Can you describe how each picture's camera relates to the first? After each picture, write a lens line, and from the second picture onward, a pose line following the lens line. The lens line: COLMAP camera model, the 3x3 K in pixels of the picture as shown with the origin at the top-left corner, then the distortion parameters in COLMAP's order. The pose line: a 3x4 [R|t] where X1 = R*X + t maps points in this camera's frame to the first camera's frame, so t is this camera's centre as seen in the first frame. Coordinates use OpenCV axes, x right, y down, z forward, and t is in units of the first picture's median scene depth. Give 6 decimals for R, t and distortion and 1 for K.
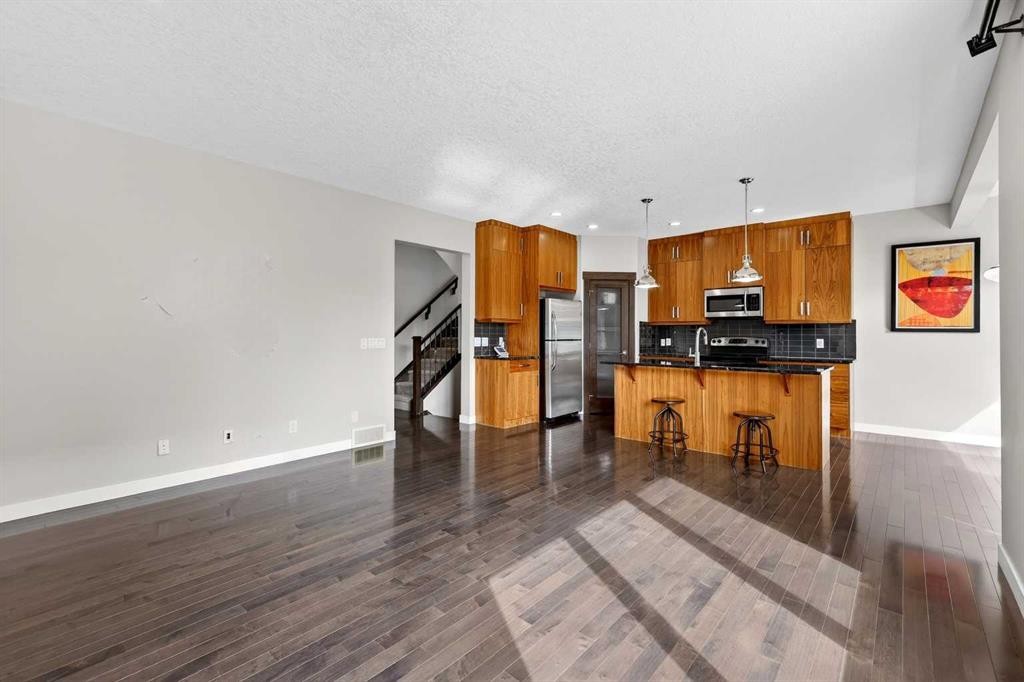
lens RADIAL K [[441.5, 0, 509.1], [0, 441.5, 332.0], [0, 0, 1]] dist [0.000914, -0.000109]
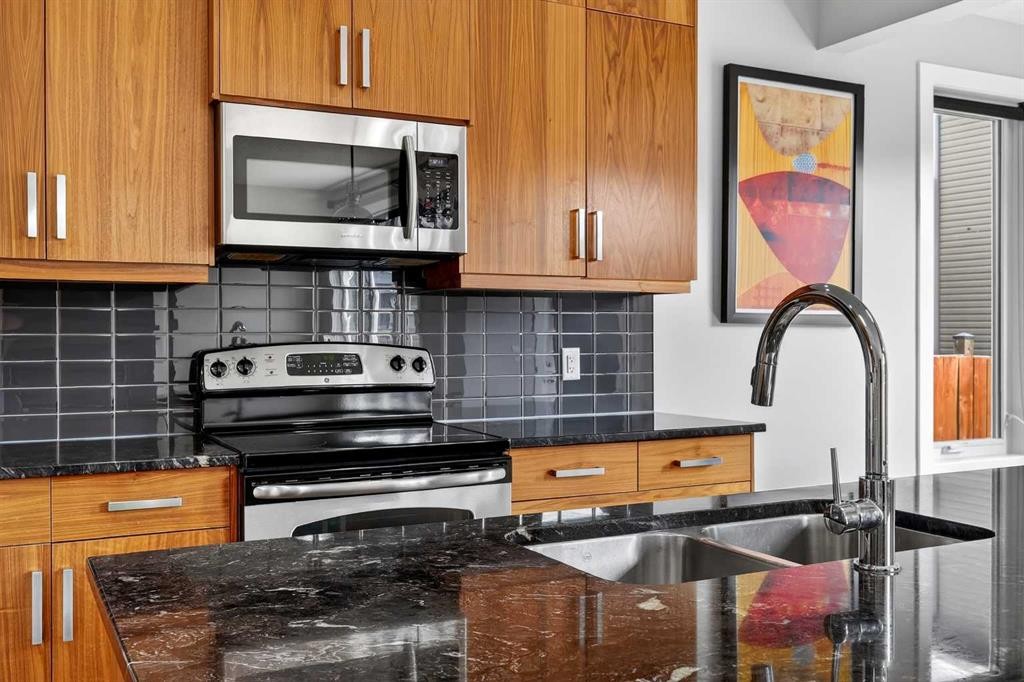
lens RADIAL K [[993.3, 0, 511.7], [0, 993.3, 335.7], [0, 0, 1]] dist [-0.001739, 0.001540]
pose [[0.359938, -0.008539, 0.932937, 0.094875], [-0.000853, 0.999955, 0.009482, 0.001794], [-0.932976, -0.004209, 0.359915, 0.777025]]
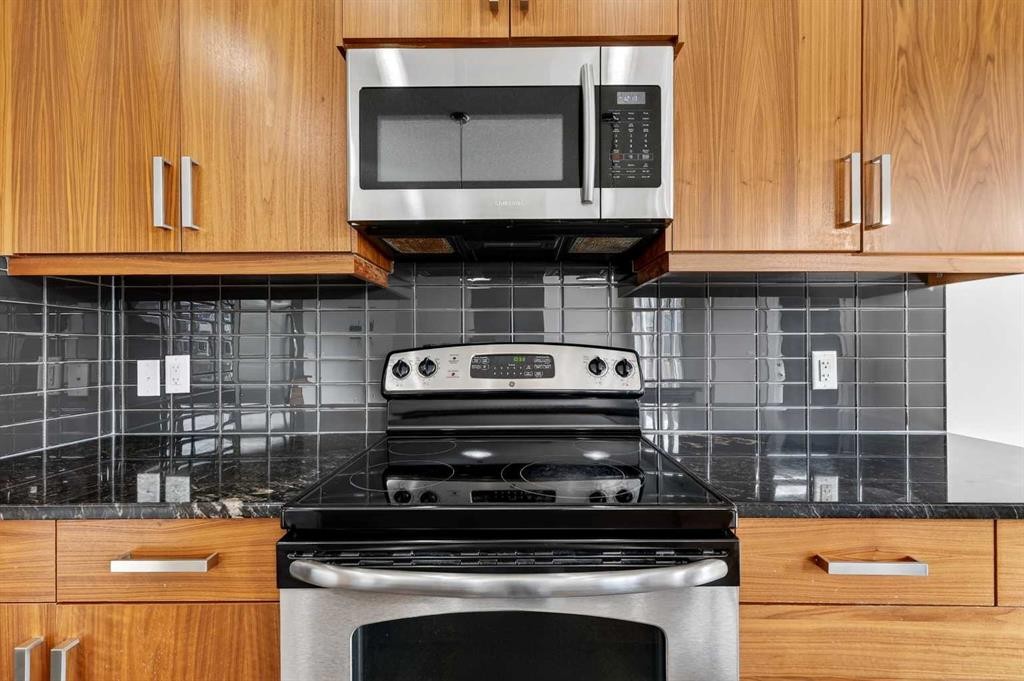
lens RADIAL K [[447.1, 0, 513.6], [0, 447.1, 342.6], [0, 0, 1]] dist [0.005354, 0.000255]
pose [[0.752441, -0.006295, 0.658630, 0.406285], [0.002373, 0.999974, 0.006846, 0.009006], [-0.658655, -0.003588, 0.752436, 0.894918]]
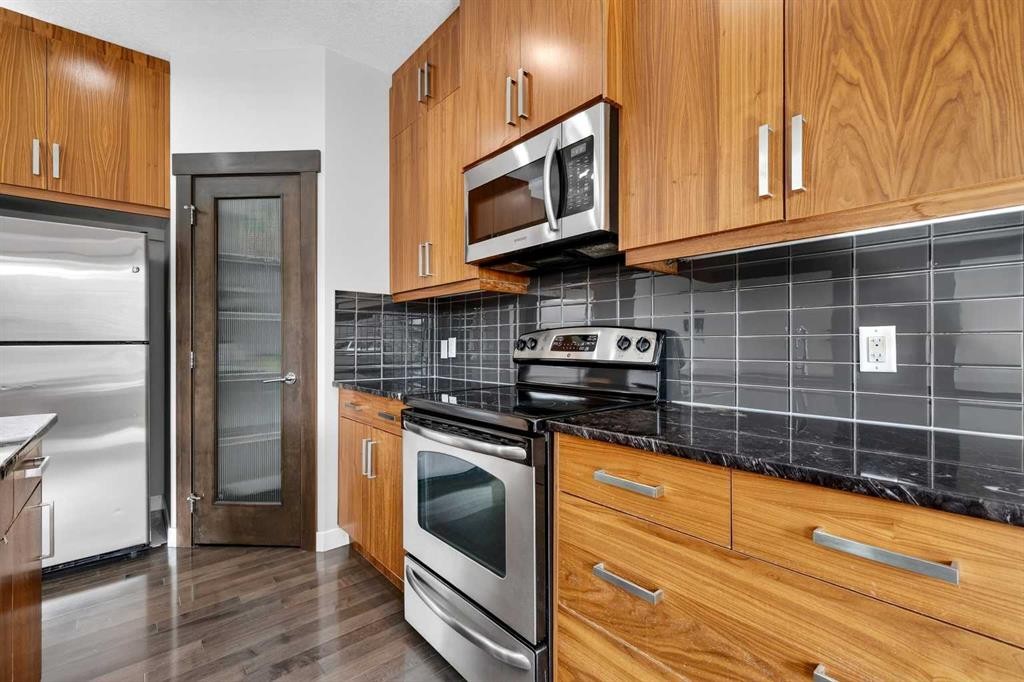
lens RADIAL K [[447.1, 0, 513.6], [0, 447.1, 343.1], [0, 0, 1]] dist [0.005354, 0.000255]
pose [[0.990137, -0.007289, -0.139913, 0.549819], [0.008011, 0.999957, 0.004598, 0.020256], [0.139873, -0.005673, 0.990153, 0.750293]]
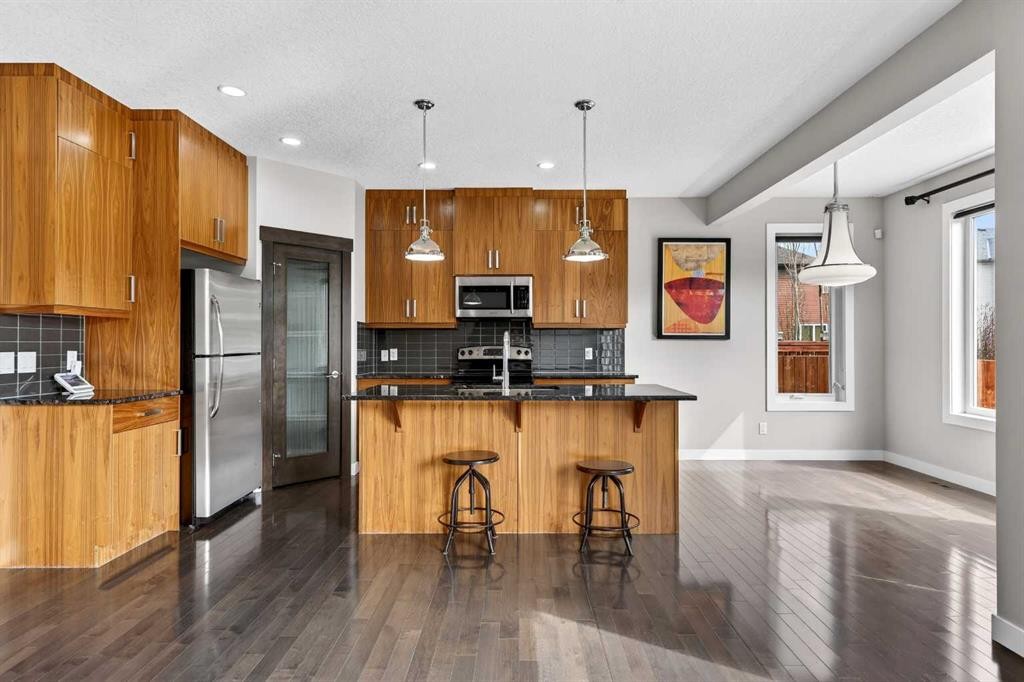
lens RADIAL K [[580.8, 0, 512.0], [0, 580.8, 341.0], [0, 0, 1]] dist [0.006393, 0.000626]
pose [[0.751135, -0.000860, 0.660149, -0.076454], [-0.000312, 0.999999, 0.001658, 0.001347], [-0.660149, -0.001451, 0.751133, 0.303425]]
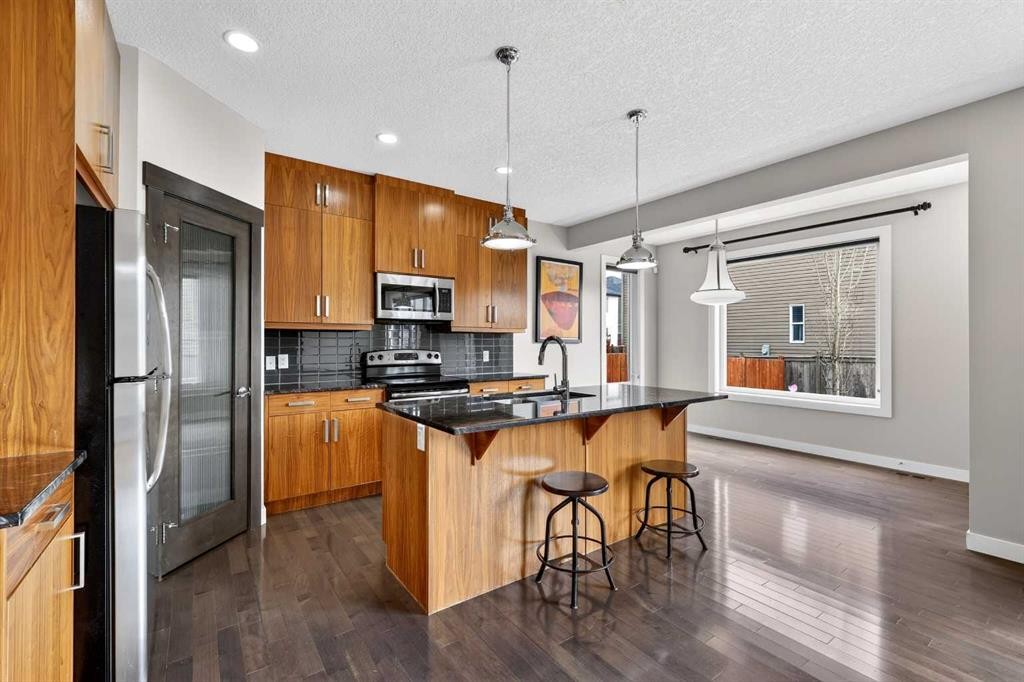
lens RADIAL K [[447.1, 0, 513.6], [0, 447.1, 343.1], [0, 0, 1]] dist [0.005354, 0.000255]
pose [[0.217704, -0.004216, 0.976006, -0.112532], [-0.003494, 0.999981, 0.005099, -0.003678], [-0.976009, -0.004521, 0.217685, 0.734170]]
